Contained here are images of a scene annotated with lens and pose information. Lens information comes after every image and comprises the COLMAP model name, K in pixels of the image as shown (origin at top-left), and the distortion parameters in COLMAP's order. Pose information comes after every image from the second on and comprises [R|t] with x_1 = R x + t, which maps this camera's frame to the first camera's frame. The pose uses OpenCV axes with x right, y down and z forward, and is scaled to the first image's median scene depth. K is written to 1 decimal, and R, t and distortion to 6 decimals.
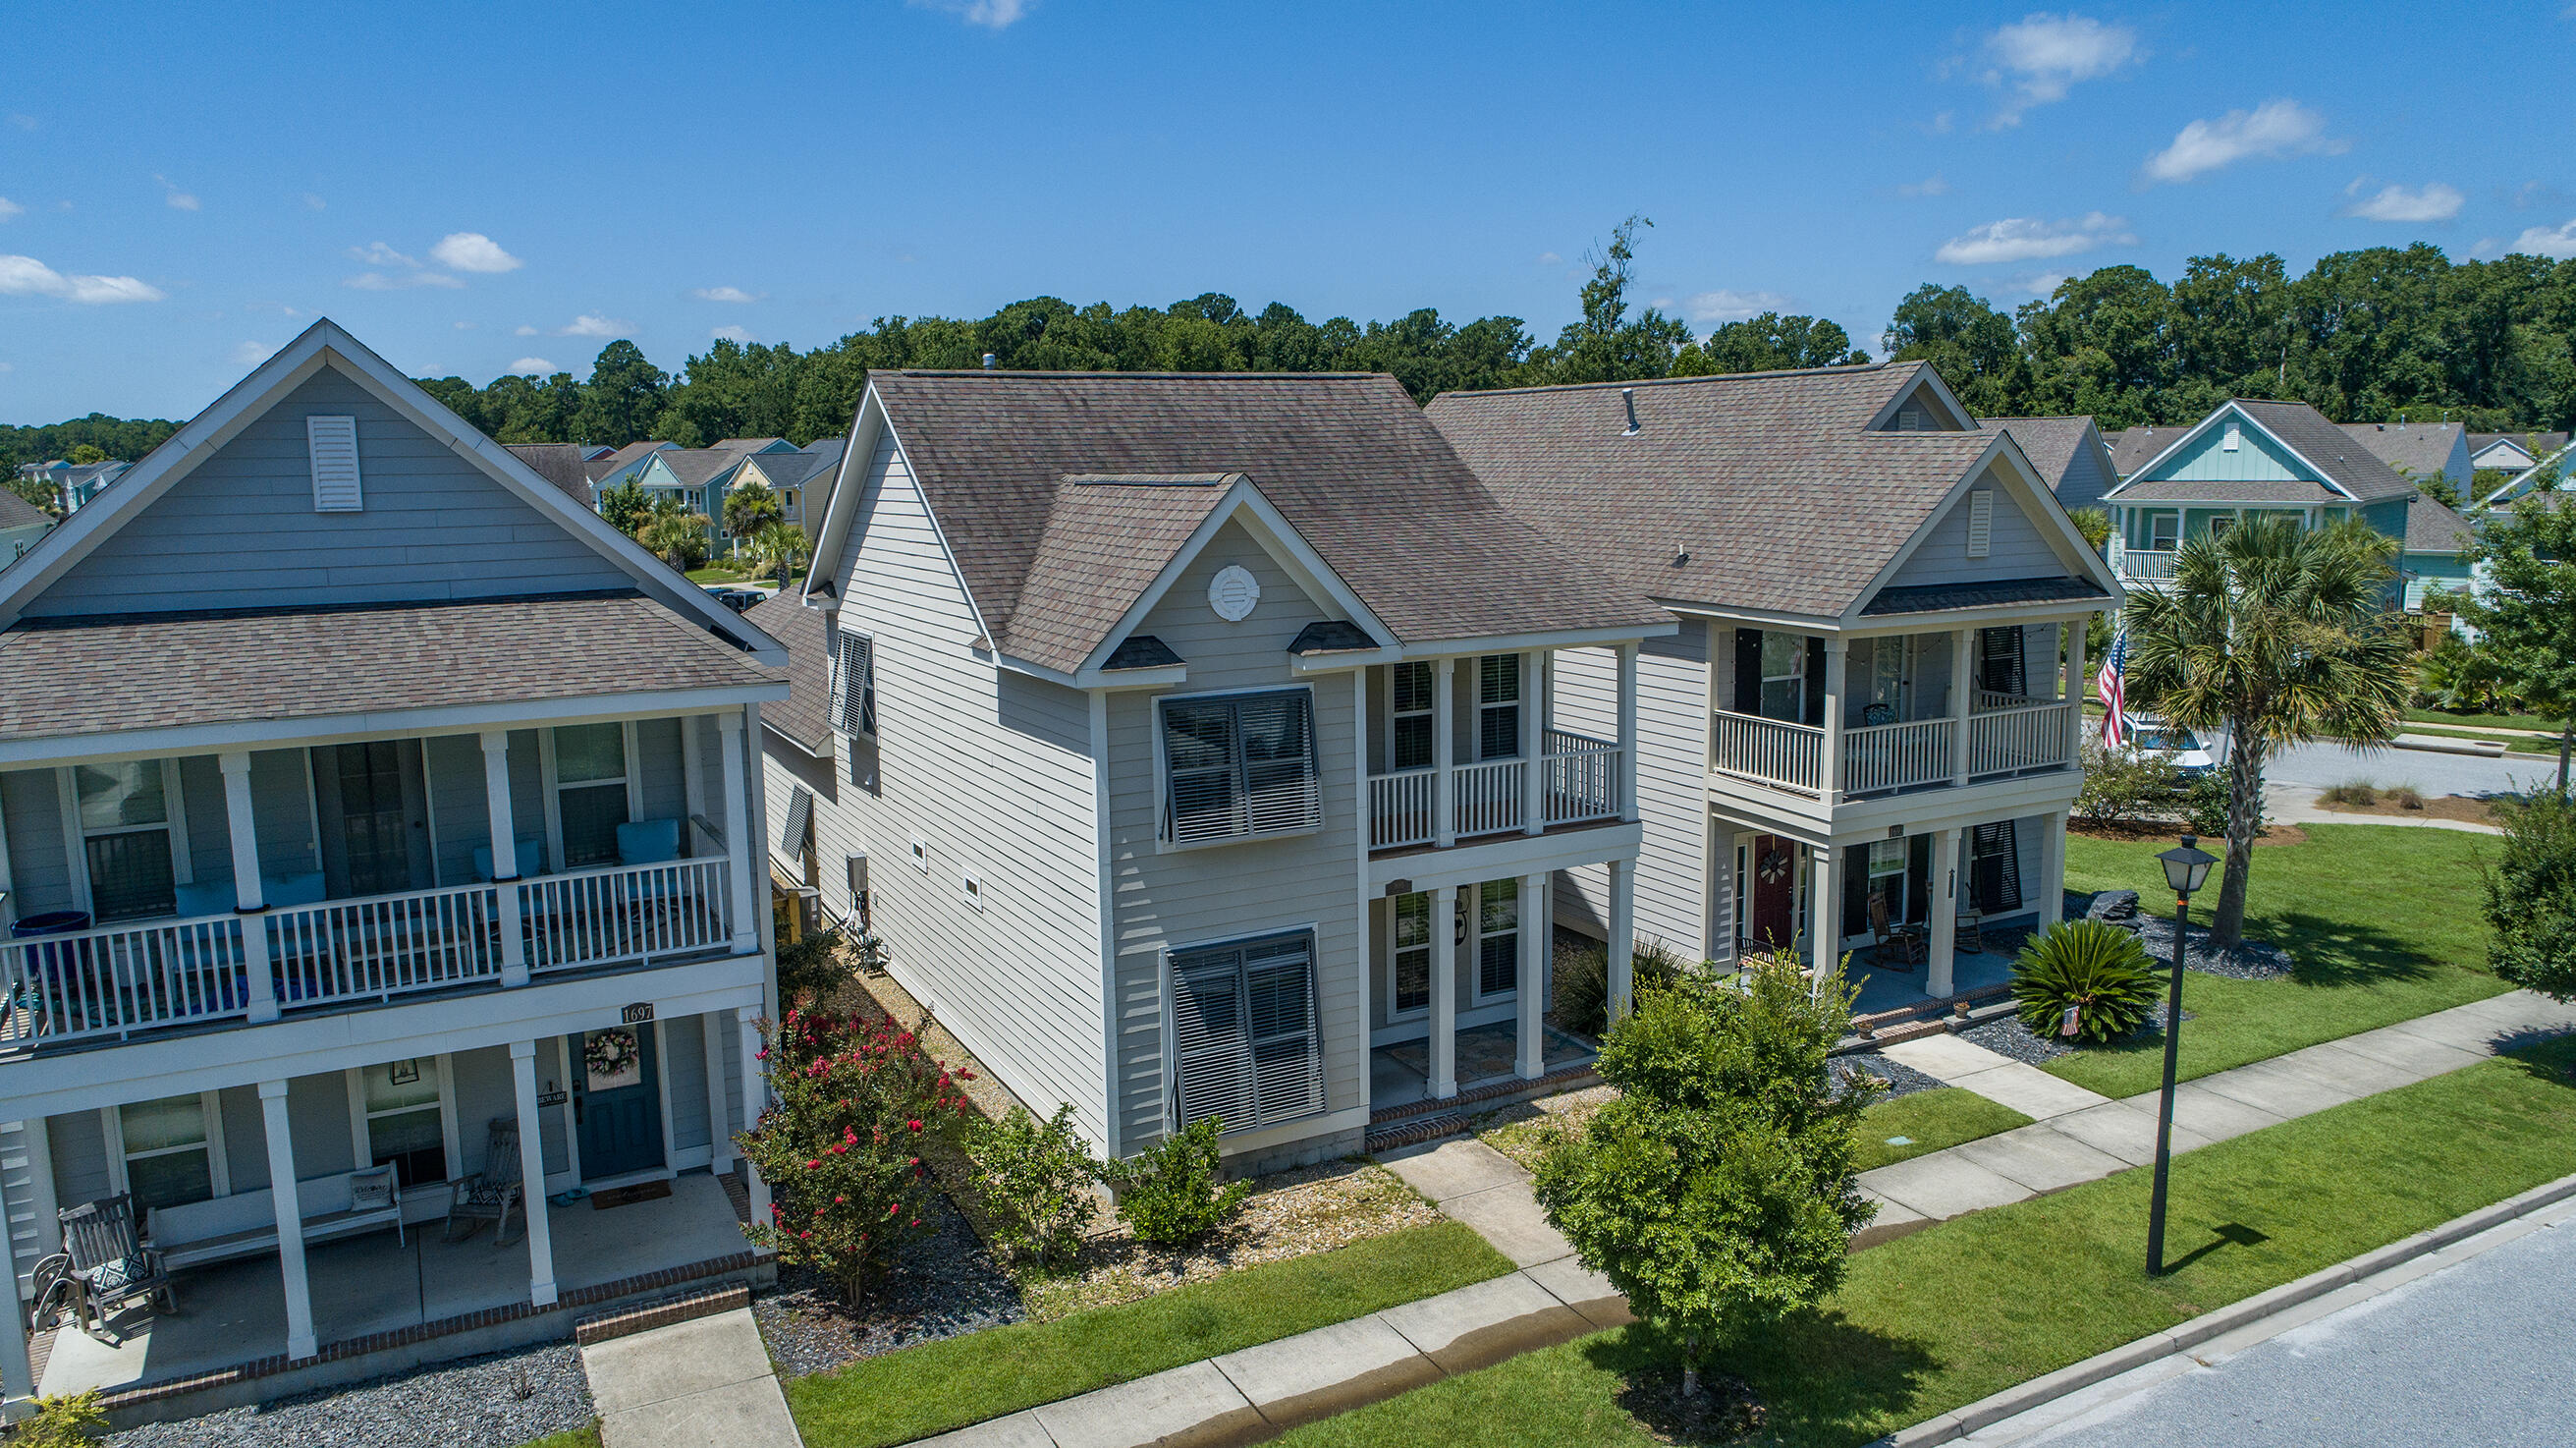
lens RADIAL K [[1717.3, 0, 1288.0], [0, 1717.3, 724.0], [0, 0, 1]] dist [-0.000483, 0.000730]
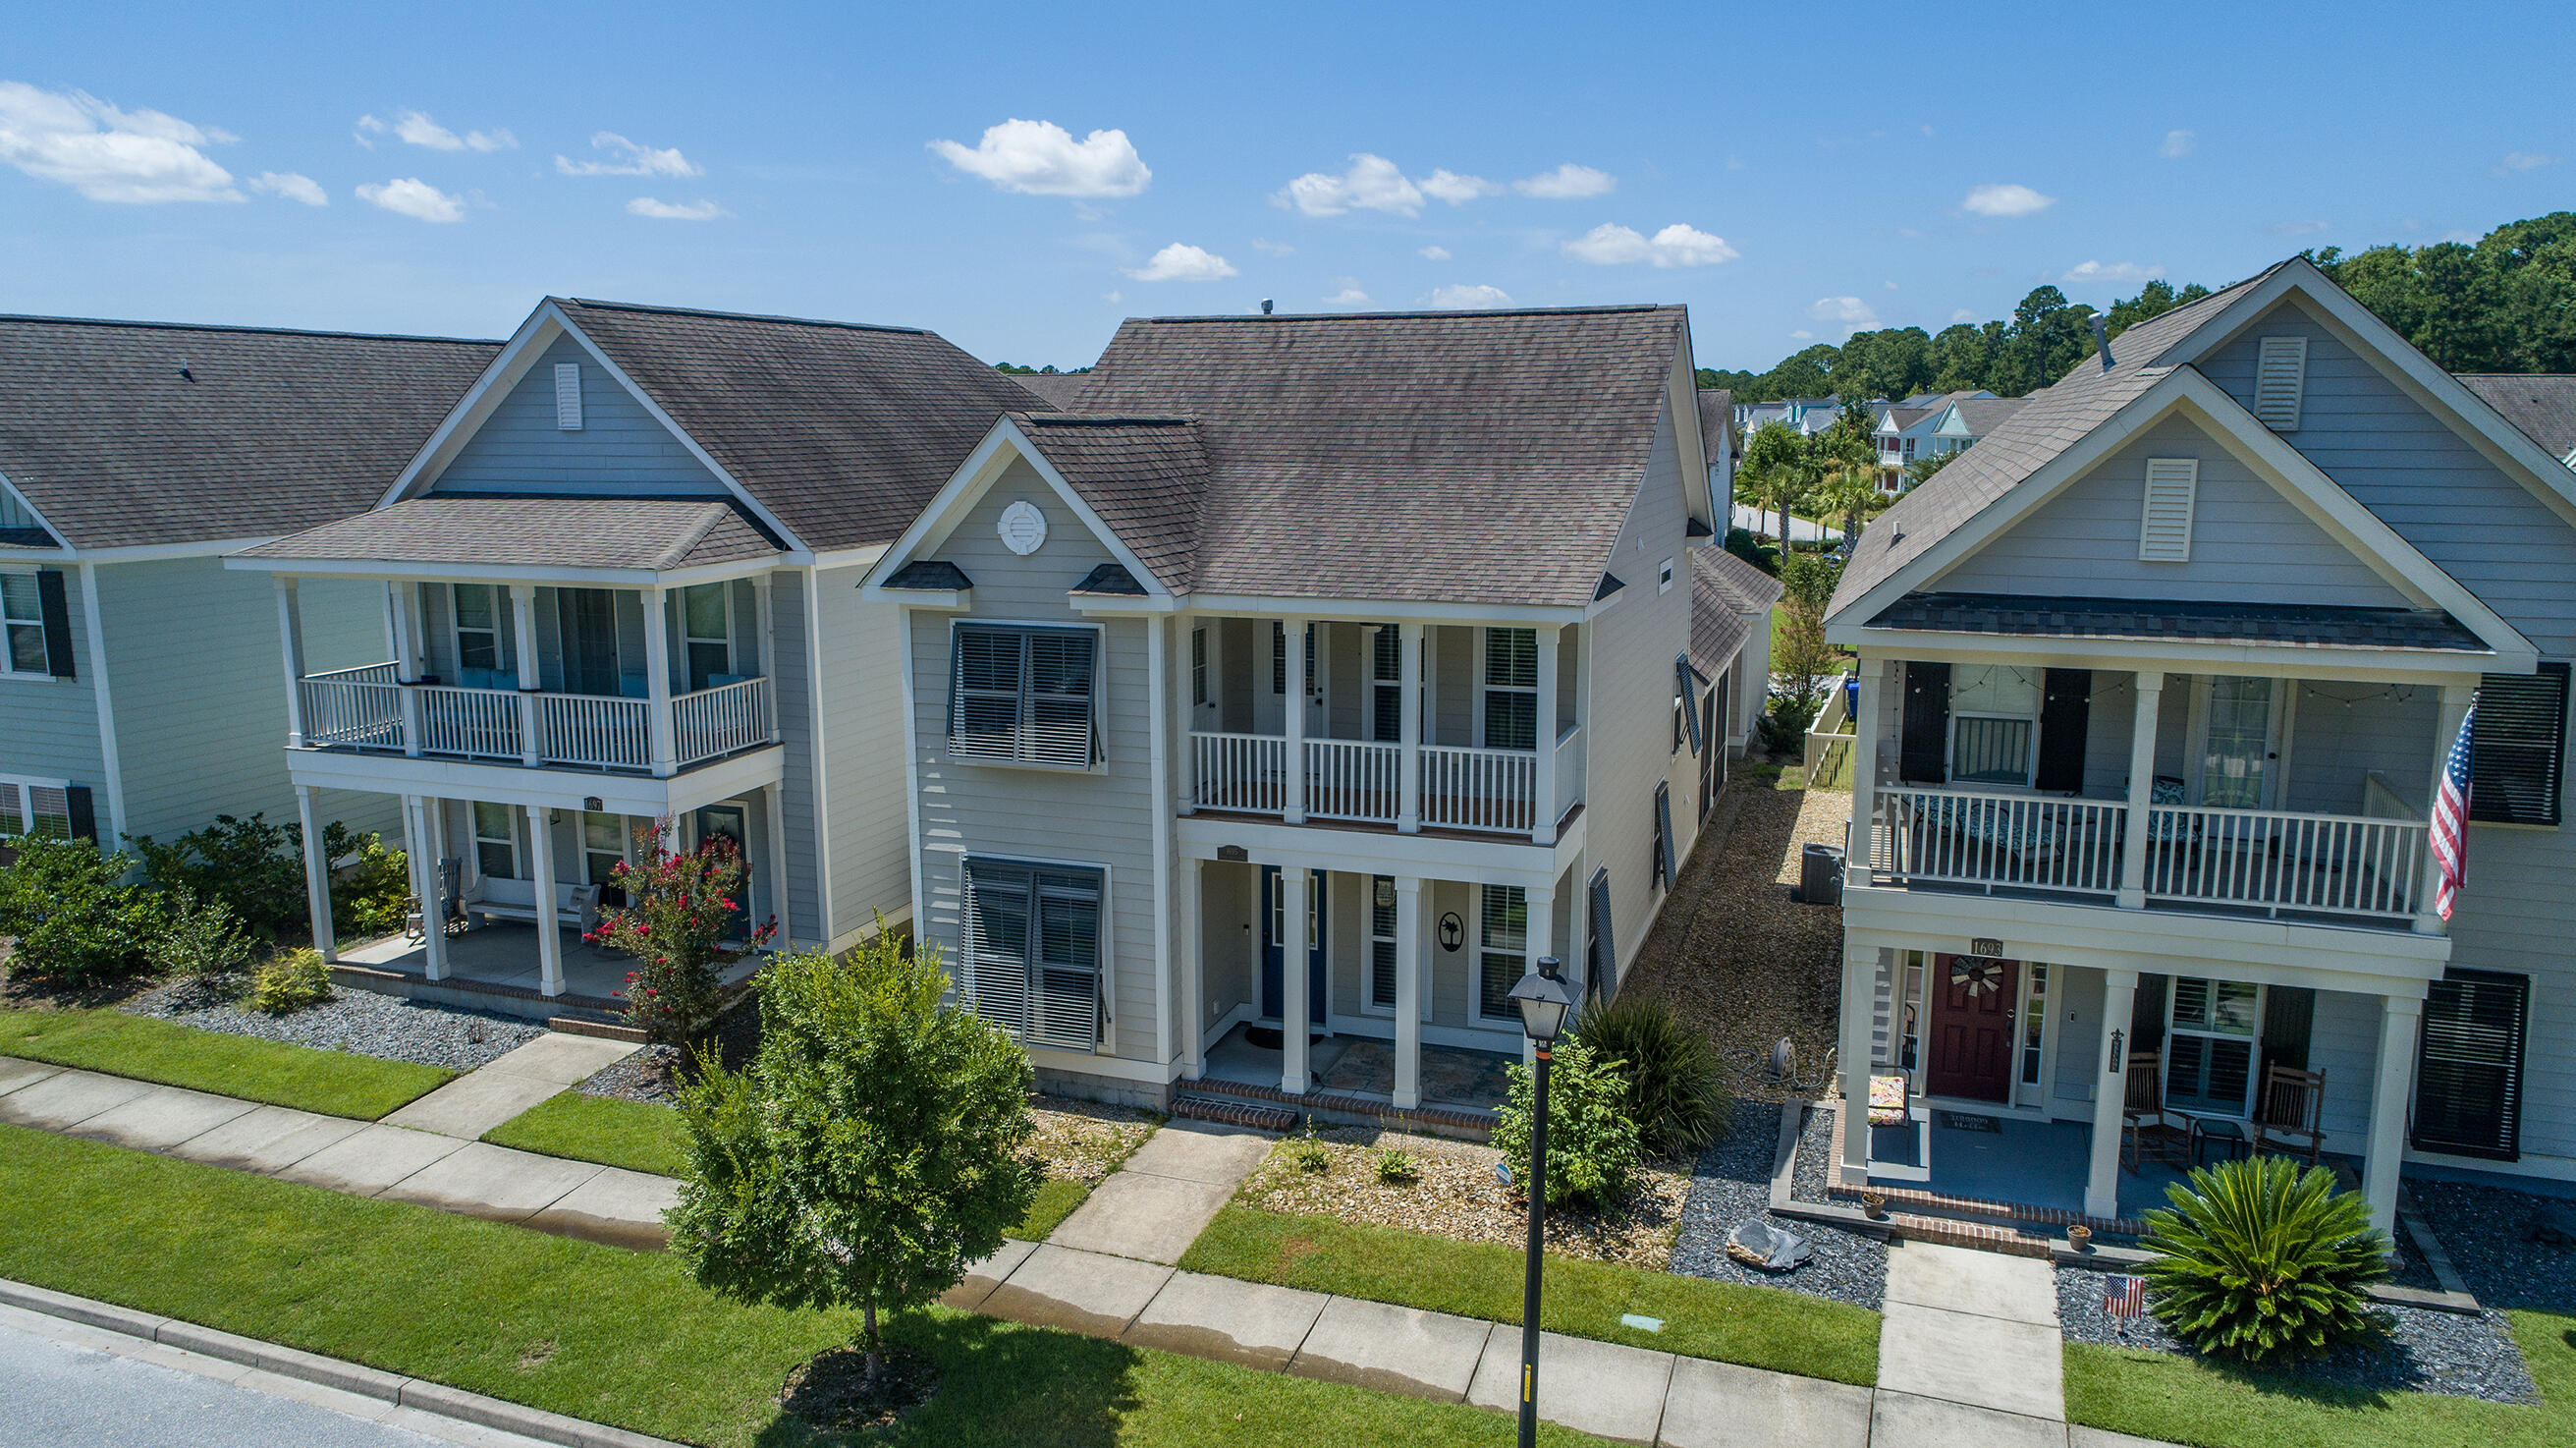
lens RADIAL K [[1651.3, 0, 1286.8], [0, 1651.3, 676.1], [0, 0, 1]] dist [-0.007955, -0.001508]
pose [[0.681216, 0.129488, -0.720540, 0.781069], [-0.117929, 0.990789, 0.066561, -0.070657], [0.722522, 0.039630, 0.690211, 0.417144]]
